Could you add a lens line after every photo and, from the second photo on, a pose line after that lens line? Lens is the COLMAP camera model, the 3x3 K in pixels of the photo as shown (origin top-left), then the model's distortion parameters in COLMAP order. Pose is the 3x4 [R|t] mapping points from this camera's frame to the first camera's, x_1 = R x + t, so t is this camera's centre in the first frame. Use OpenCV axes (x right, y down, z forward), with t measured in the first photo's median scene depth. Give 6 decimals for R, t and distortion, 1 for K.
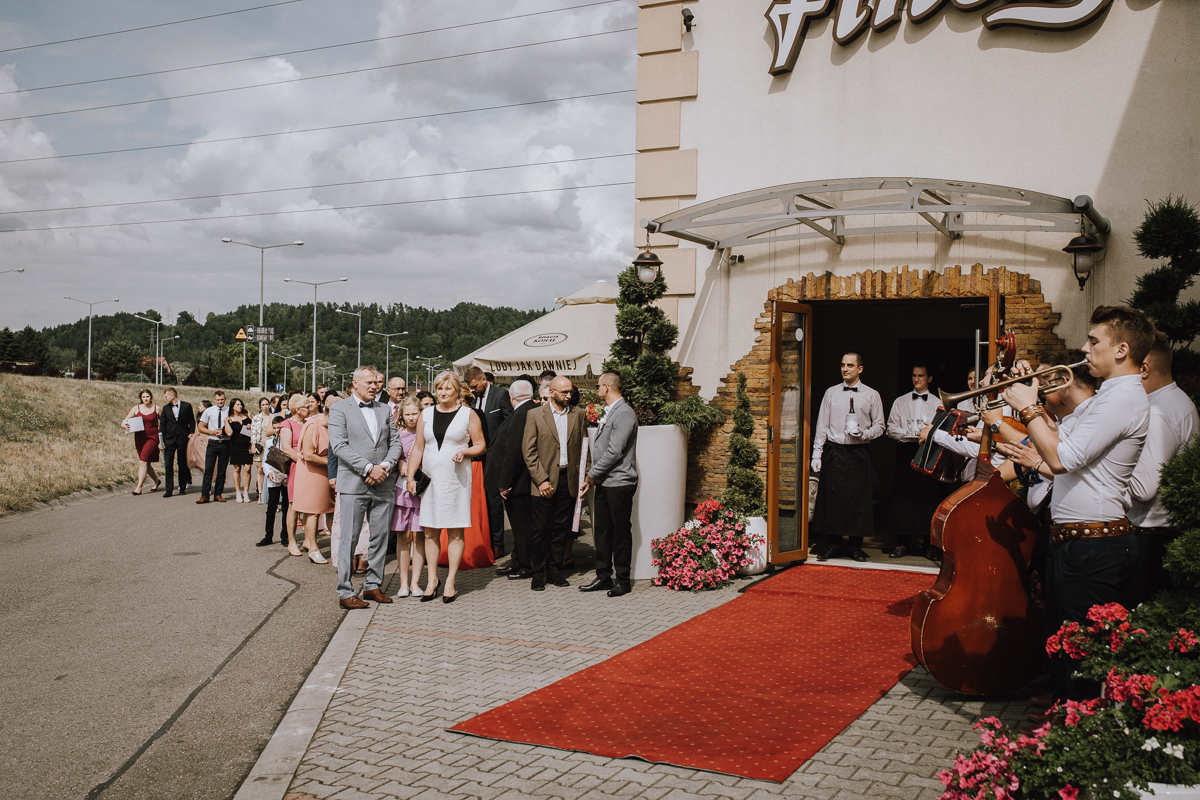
lens RADIAL K [[1140.0, 0, 600.0], [0, 1140.0, 400.0], [0, 0, 1]] dist [-0.048463, 0.045336]
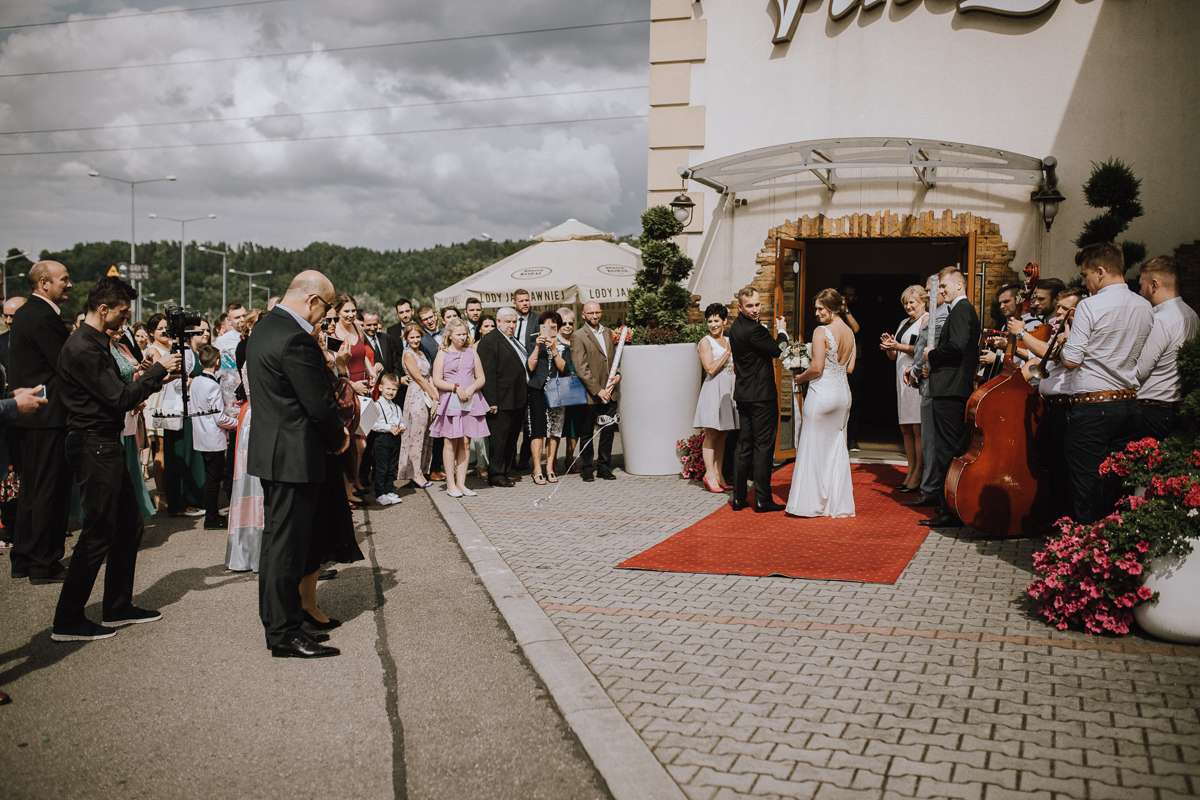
lens RADIAL K [[1140.0, 0, 600.0], [0, 1140.0, 400.0], [0, 0, 1]] dist [-0.048463, 0.045336]
pose [[0.992022, -0.006854, 0.125877, -0.184616], [0.000445, 0.998705, 0.050871, 0.020931], [-0.126063, -0.050409, 0.990741, -0.160495]]
